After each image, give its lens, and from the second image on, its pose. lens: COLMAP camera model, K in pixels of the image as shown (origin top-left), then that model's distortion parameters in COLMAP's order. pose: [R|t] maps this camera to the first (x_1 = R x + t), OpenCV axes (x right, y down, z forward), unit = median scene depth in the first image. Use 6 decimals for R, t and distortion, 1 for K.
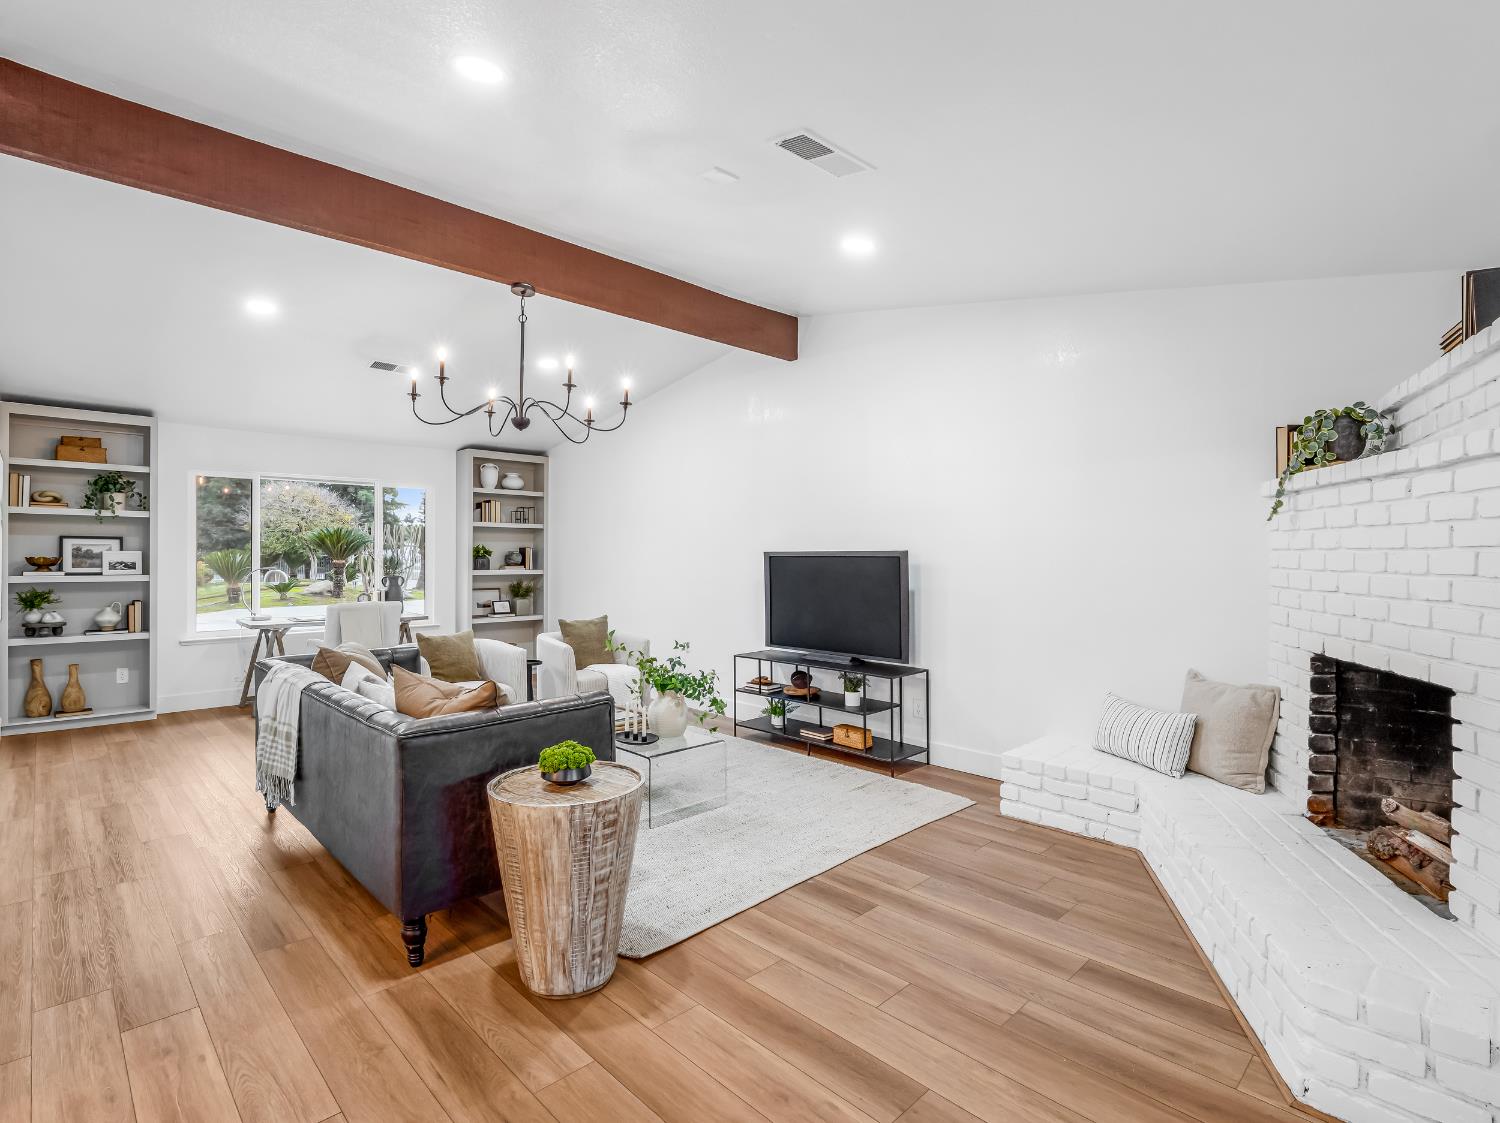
lens RADIAL K [[738.4, 0, 746.1], [0, 738.4, 556.2], [0, 0, 1]] dist [-0.011253, -0.003215]
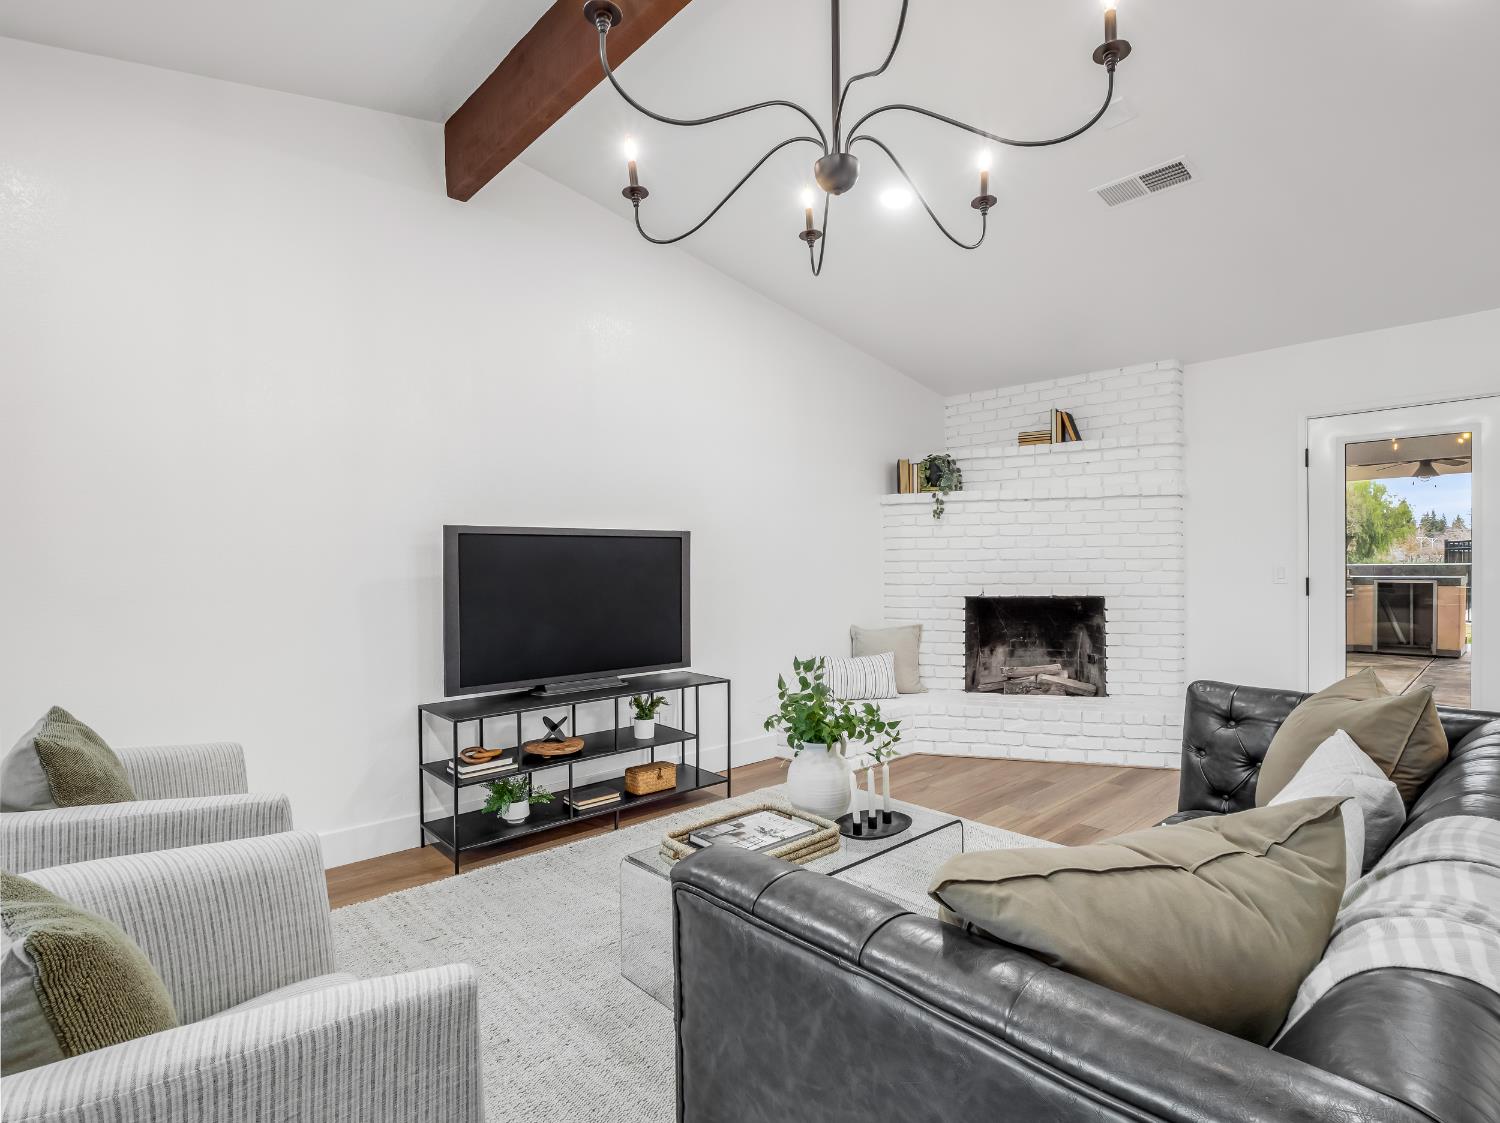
lens RADIAL K [[738.4, 0, 749.0], [0, 738.4, 571.9], [0, 0, 1]] dist [-0.011253, -0.003215]
pose [[0.028611, -0.002933, 0.999586, -0.600577], [0.010122, 0.999945, 0.002644, 0.035510], [-0.999539, 0.010042, 0.028639, 0.882212]]
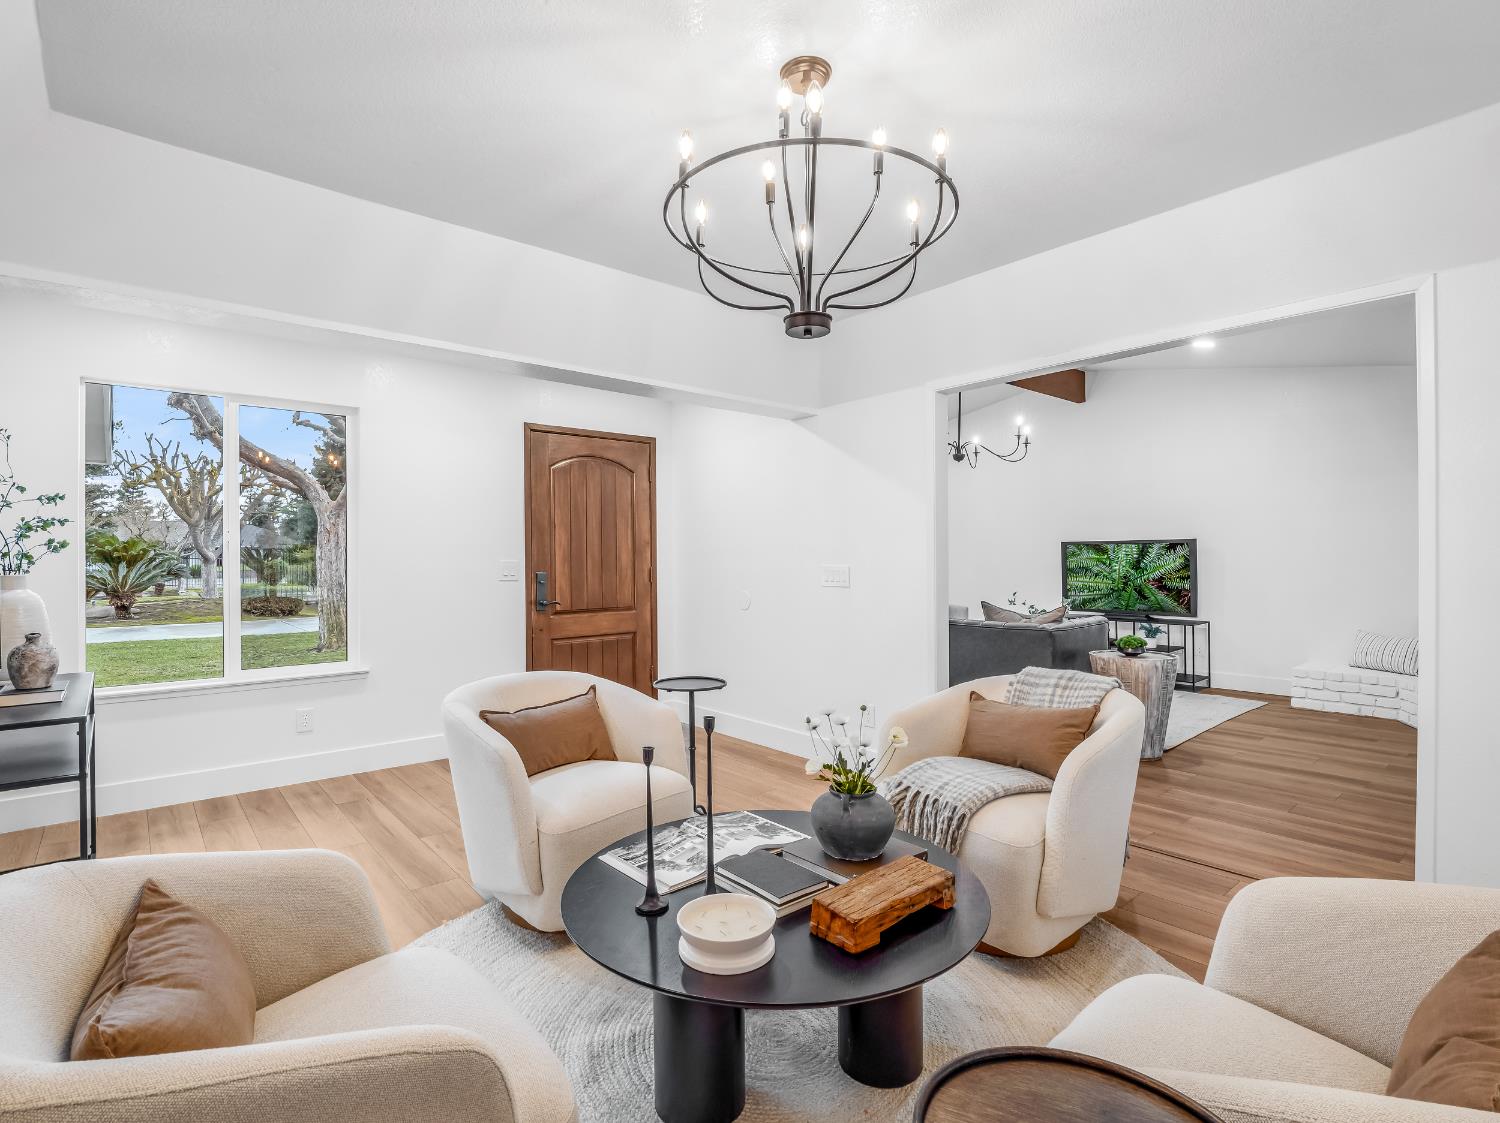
lens RADIAL K [[738.4, 0, 745.2], [0, 738.4, 566.8], [0, 0, 1]] dist [-0.011253, -0.003215]
pose [[0.998096, -0.013399, -0.060214, -0.565506], [0.013642, 0.999900, 0.003635, 0.030129], [0.060159, -0.004450, 0.998179, -0.479421]]
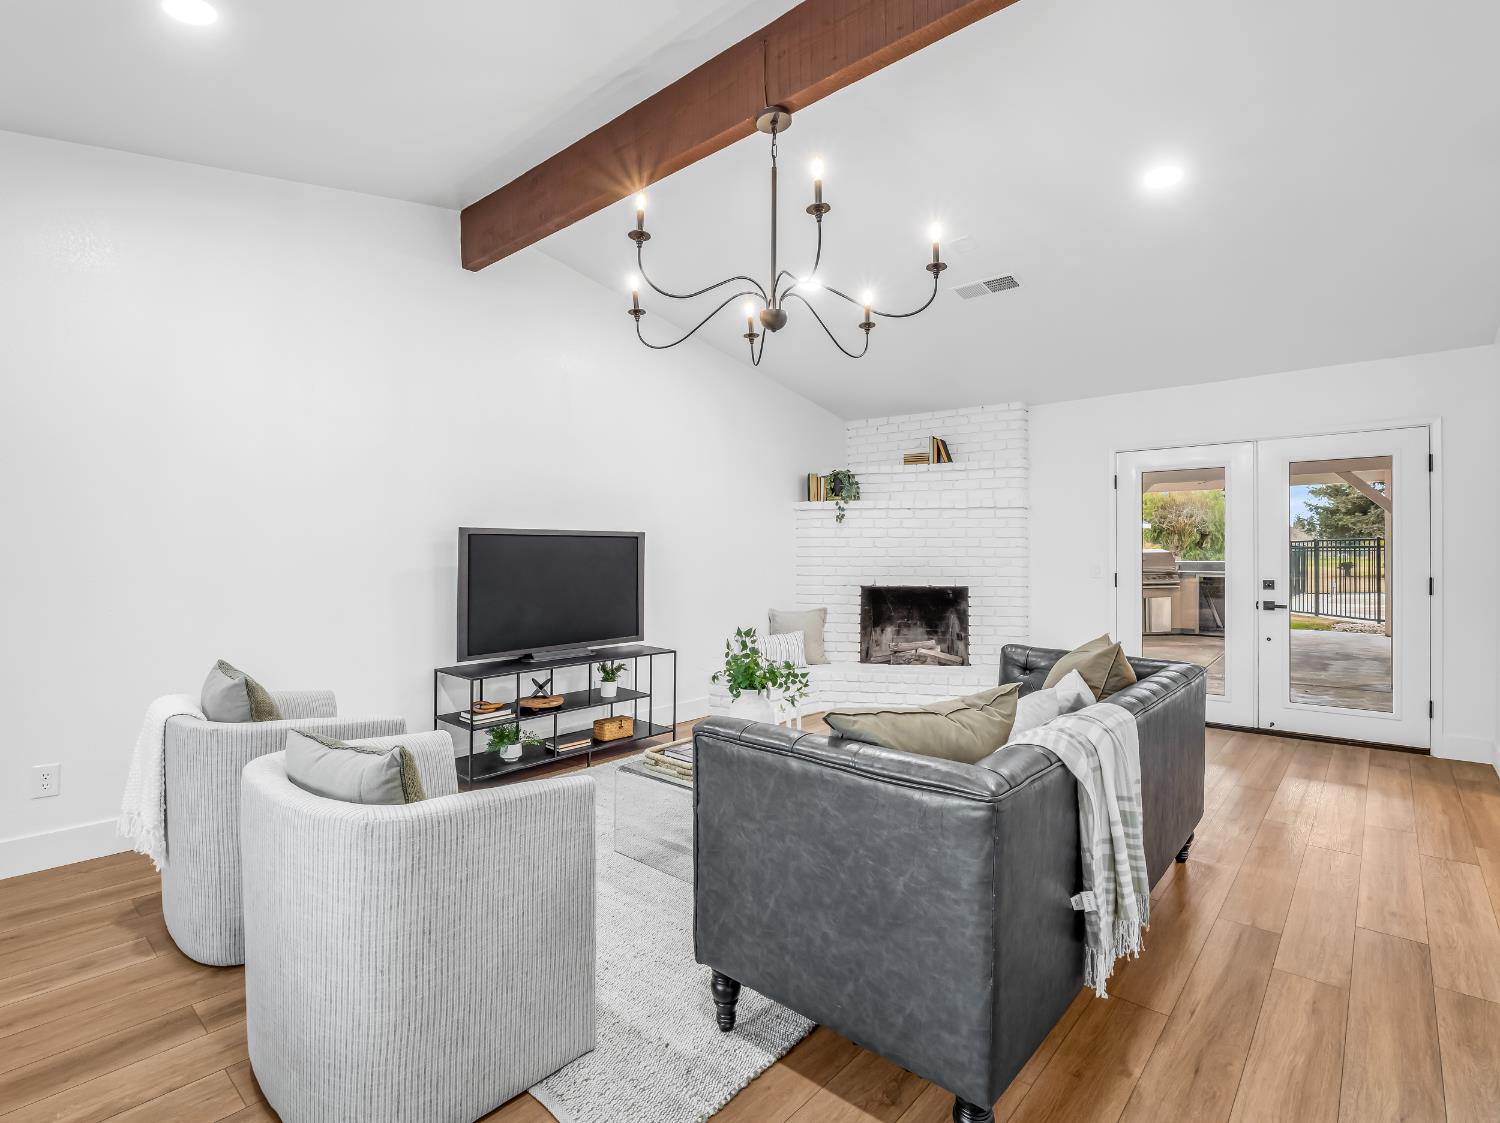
lens RADIAL K [[738.4, 0, 742.3], [0, 738.4, 549.8], [0, 0, 1]] dist [-0.011253, -0.003215]
pose [[-0.084047, 0.009948, 0.996412, -0.809927], [-0.001142, 0.999949, -0.010080, 0.026785], [-0.996461, -0.001985, -0.084031, 0.920503]]
